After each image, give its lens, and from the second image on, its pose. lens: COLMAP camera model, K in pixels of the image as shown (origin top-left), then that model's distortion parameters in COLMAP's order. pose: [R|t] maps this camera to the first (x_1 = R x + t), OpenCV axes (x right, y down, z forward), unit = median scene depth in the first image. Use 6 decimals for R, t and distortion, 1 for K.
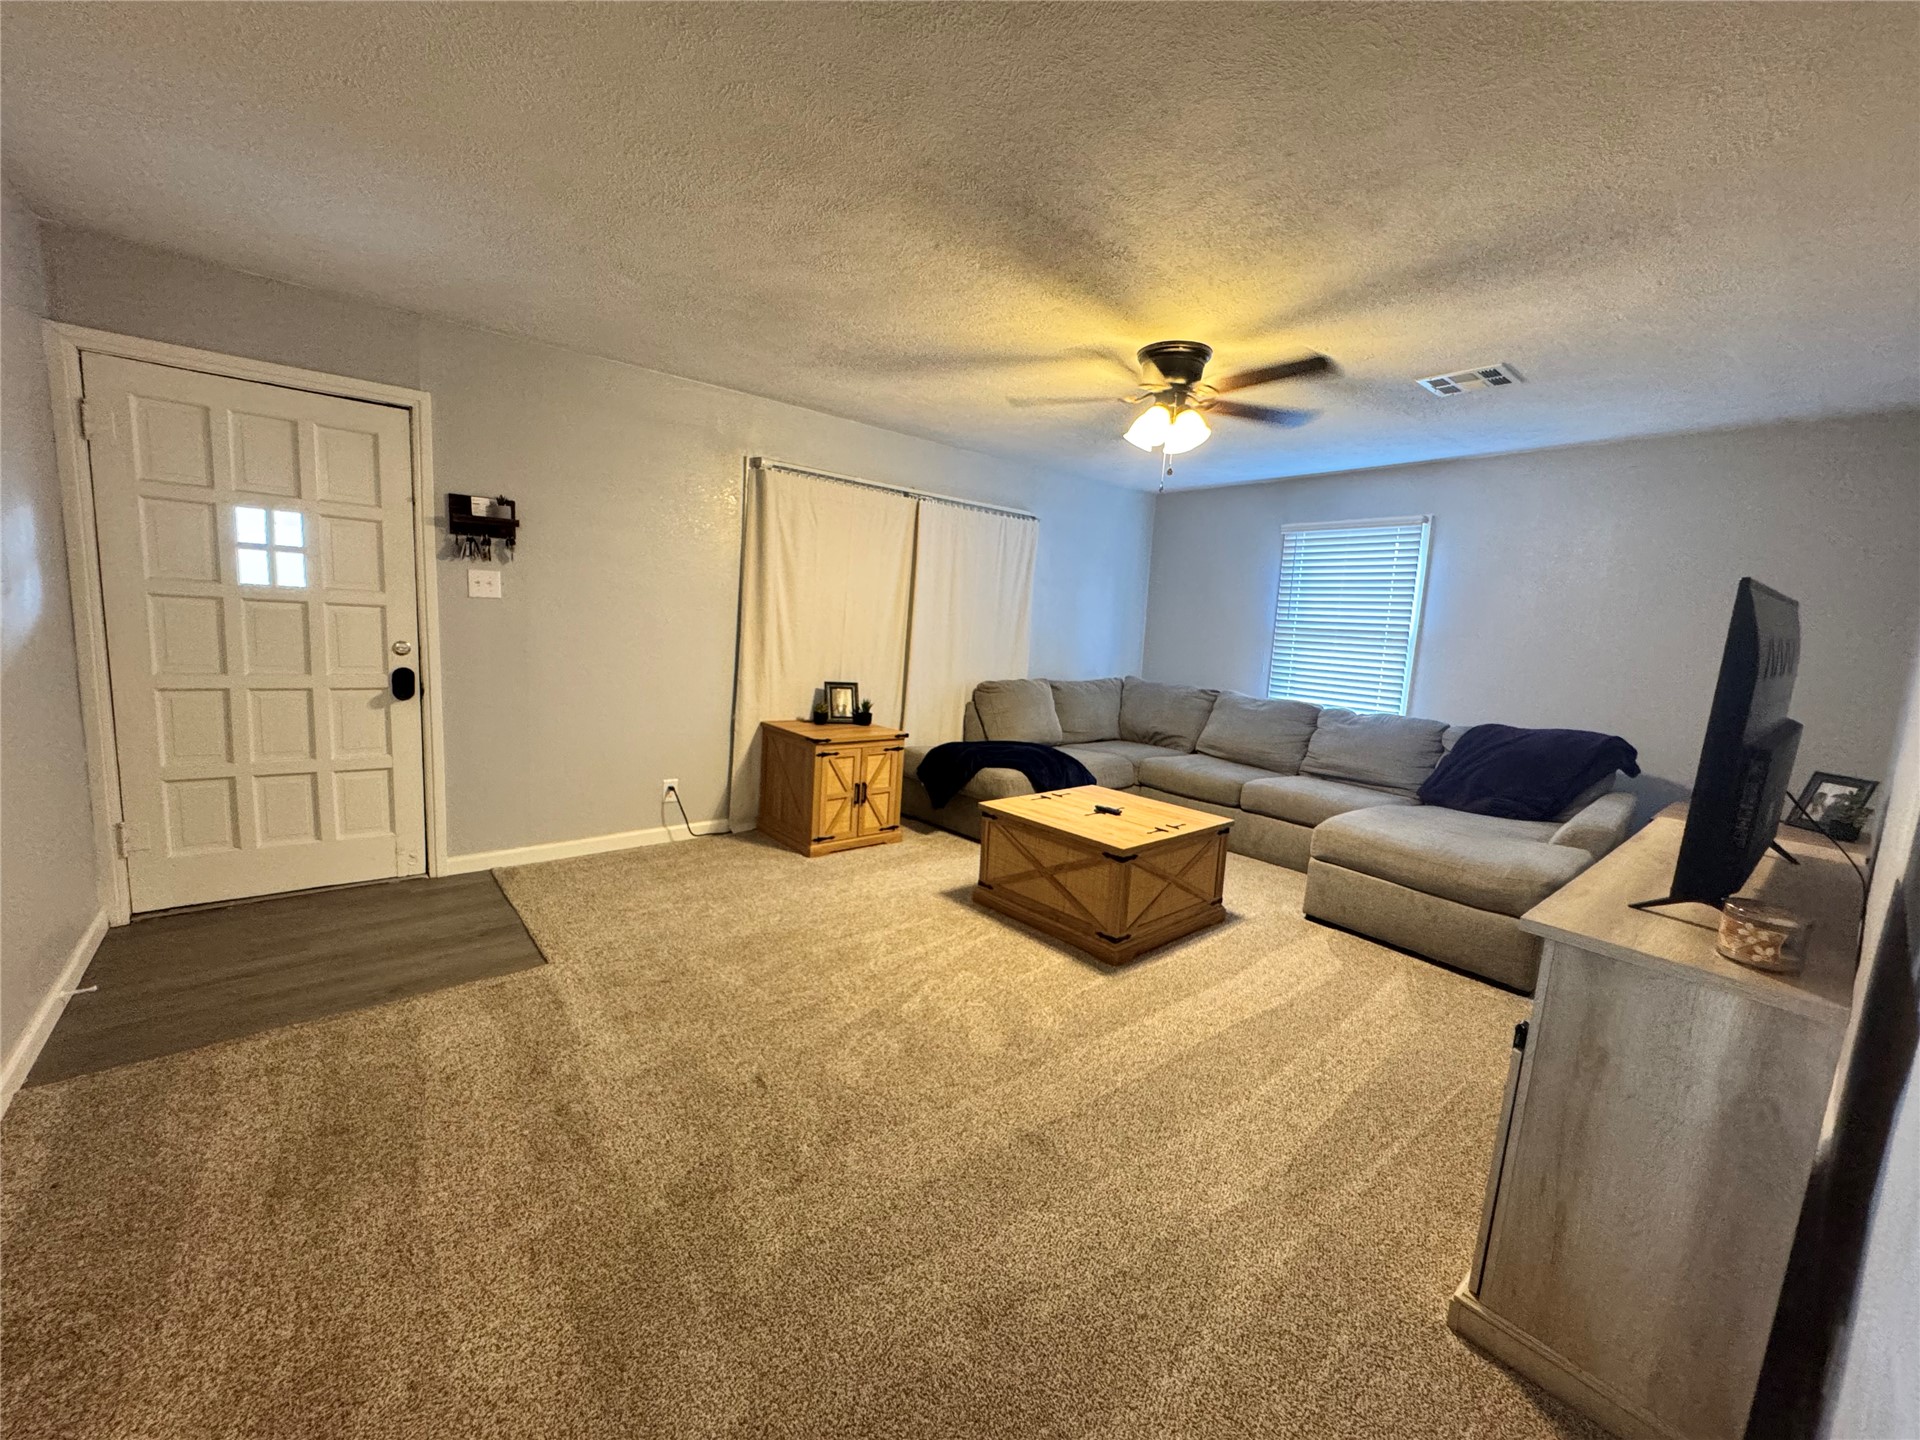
lens RADIAL K [[768.1, 0, 957.4], [0, 768.1, 721.7], [0, 0, 1]] dist [-0.006310, 0.000890]
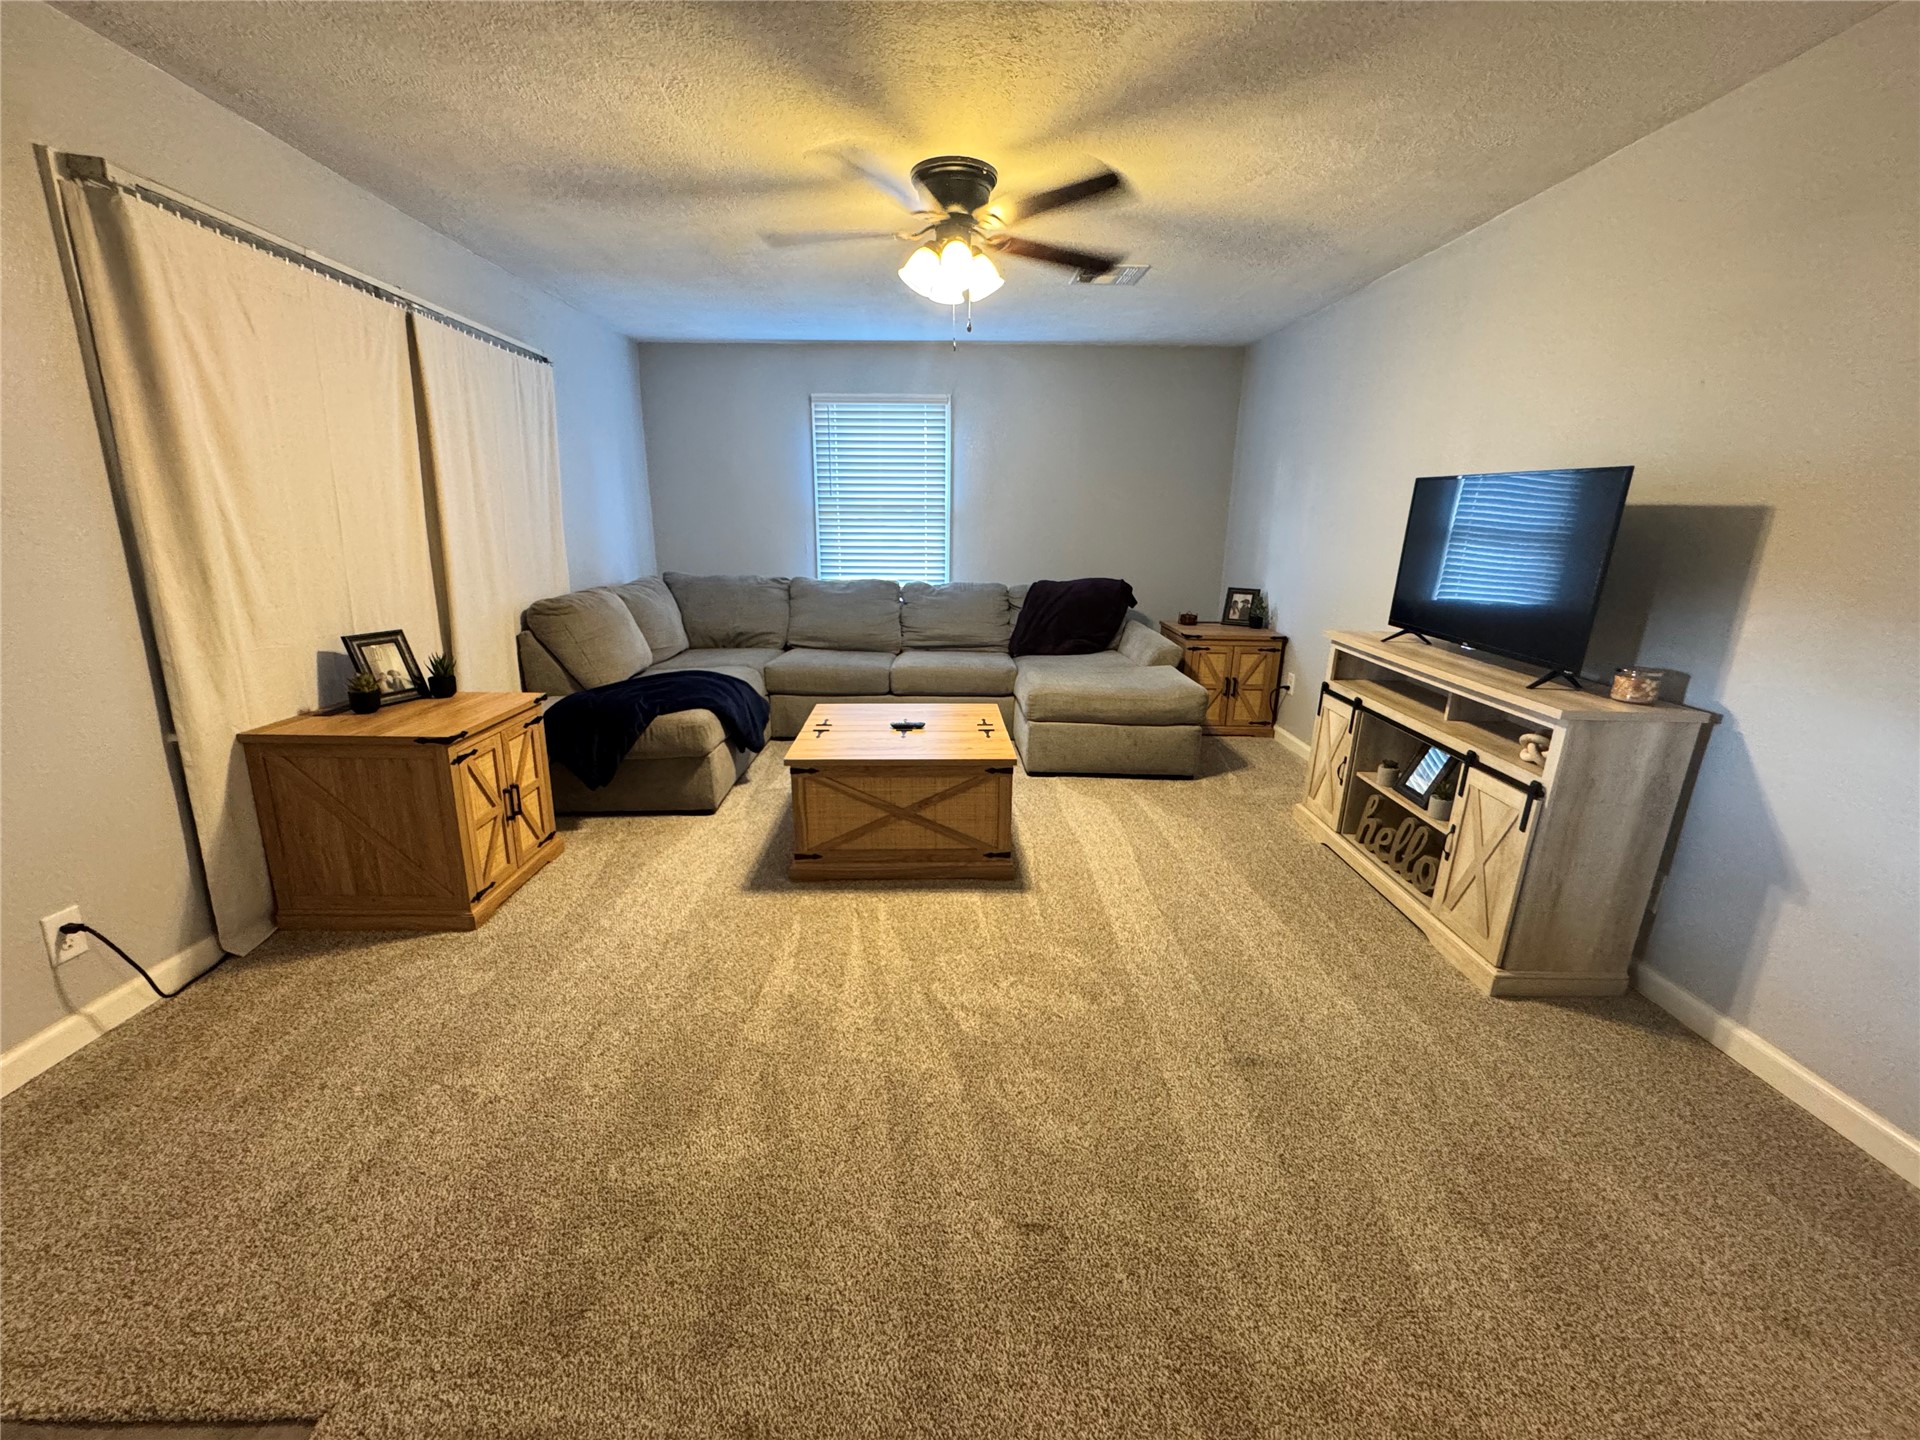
lens RADIAL K [[768.1, 0, 959.6], [0, 768.1, 719.6], [0, 0, 1]] dist [-0.006310, 0.000890]
pose [[0.623721, -0.244454, 0.742438, -0.349270], [0.127164, 0.968918, 0.212194, -0.059533], [-0.771234, -0.037938, 0.635421, 0.321425]]
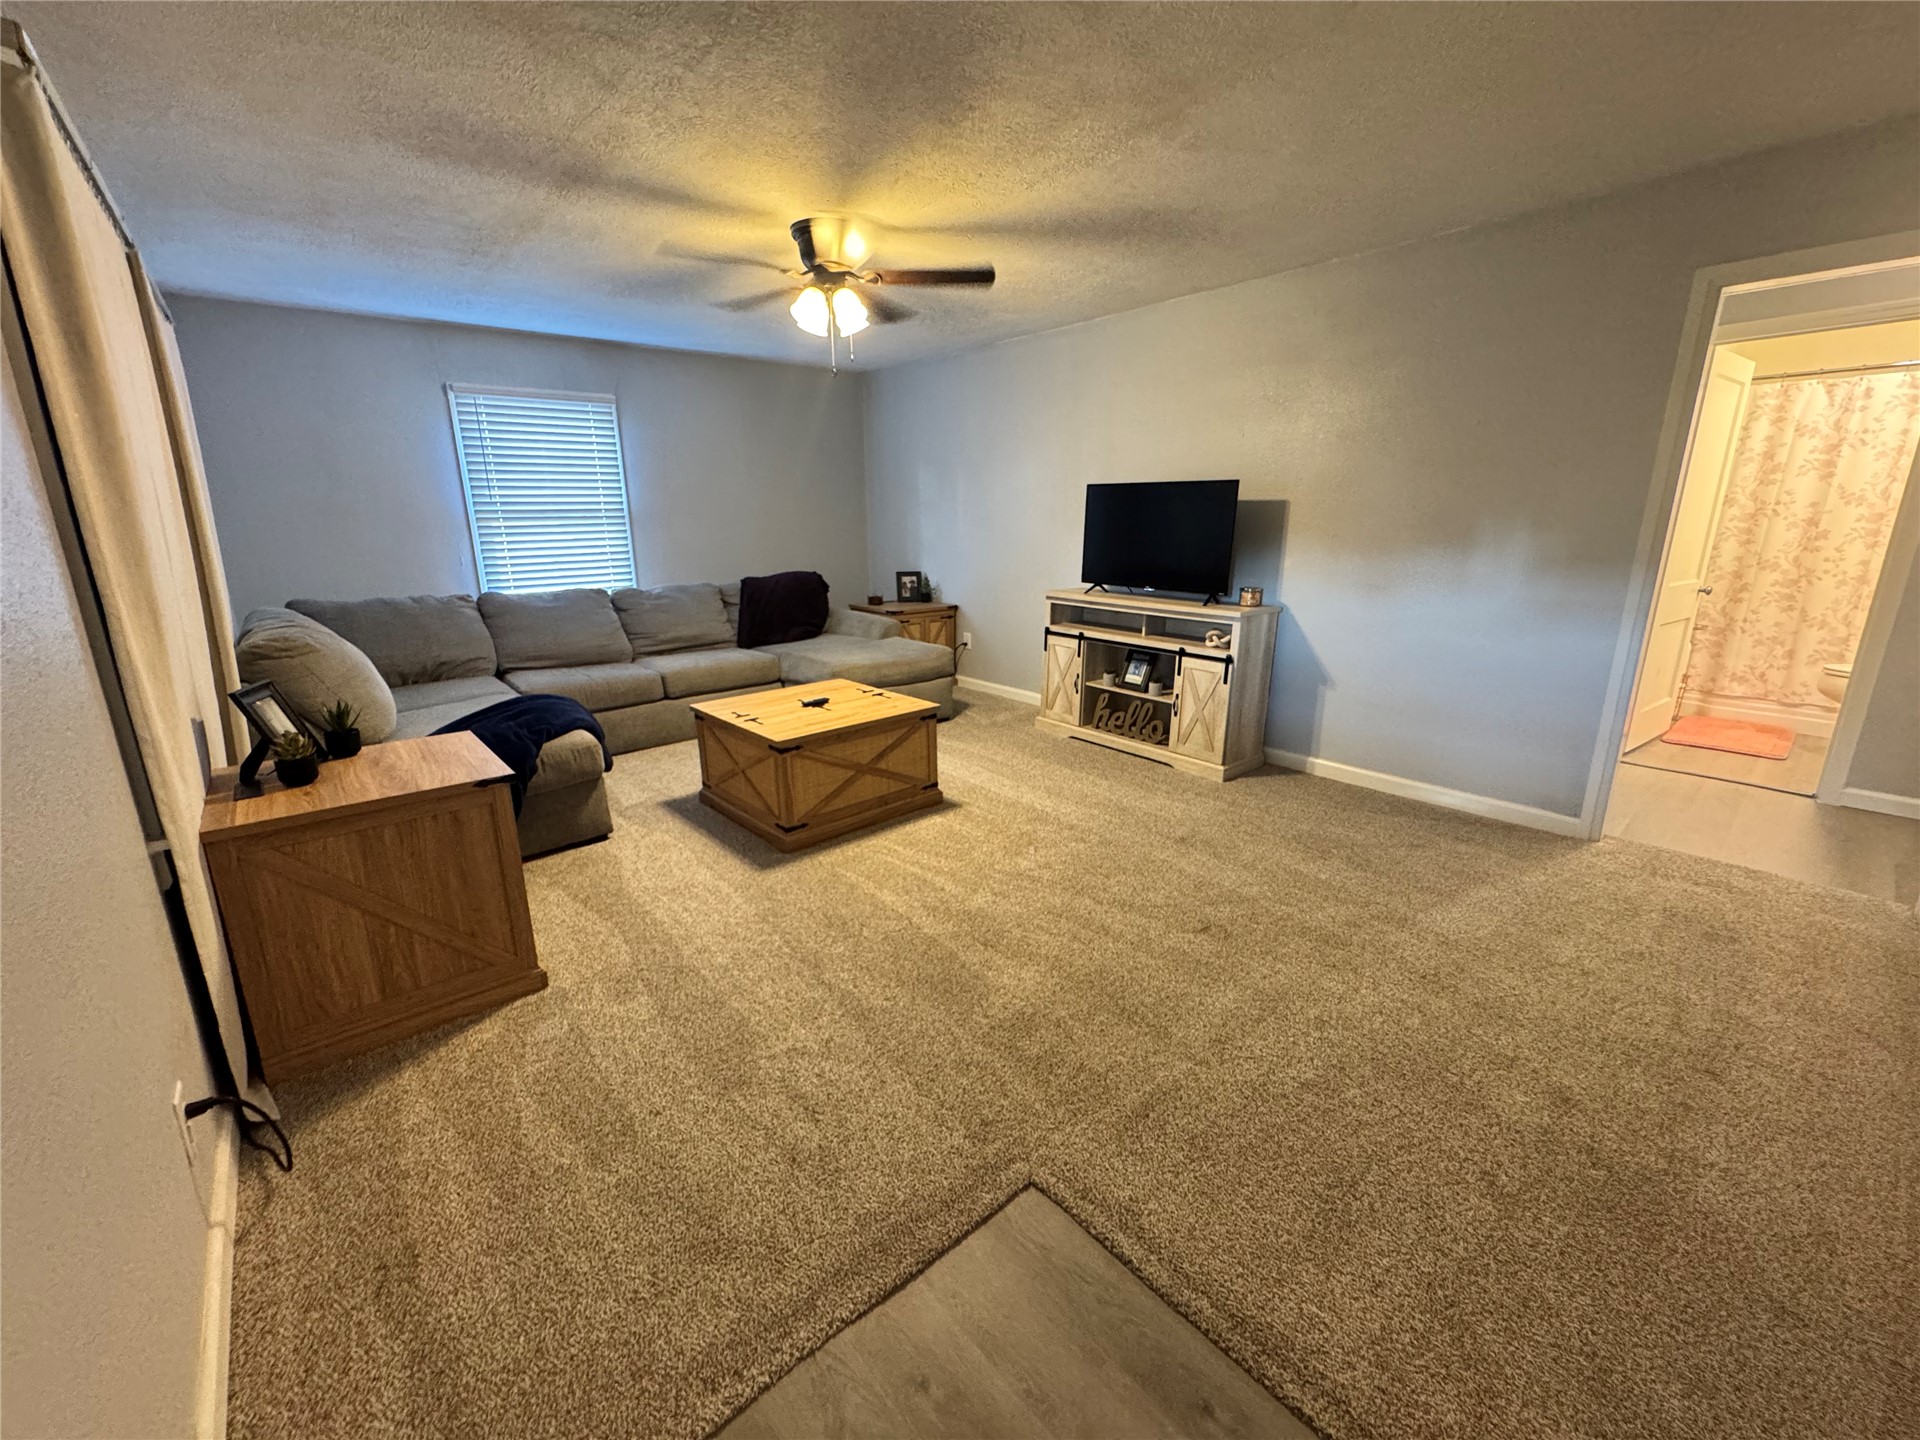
lens RADIAL K [[768.1, 0, 961.1], [0, 768.1, 718.7], [0, 0, 1]] dist [-0.006310, 0.000890]
pose [[-0.016997, -0.306047, 0.951865, -0.632215], [0.146666, 0.940941, 0.305154, -0.117584], [-0.989040, 0.144793, 0.028893, 0.647964]]
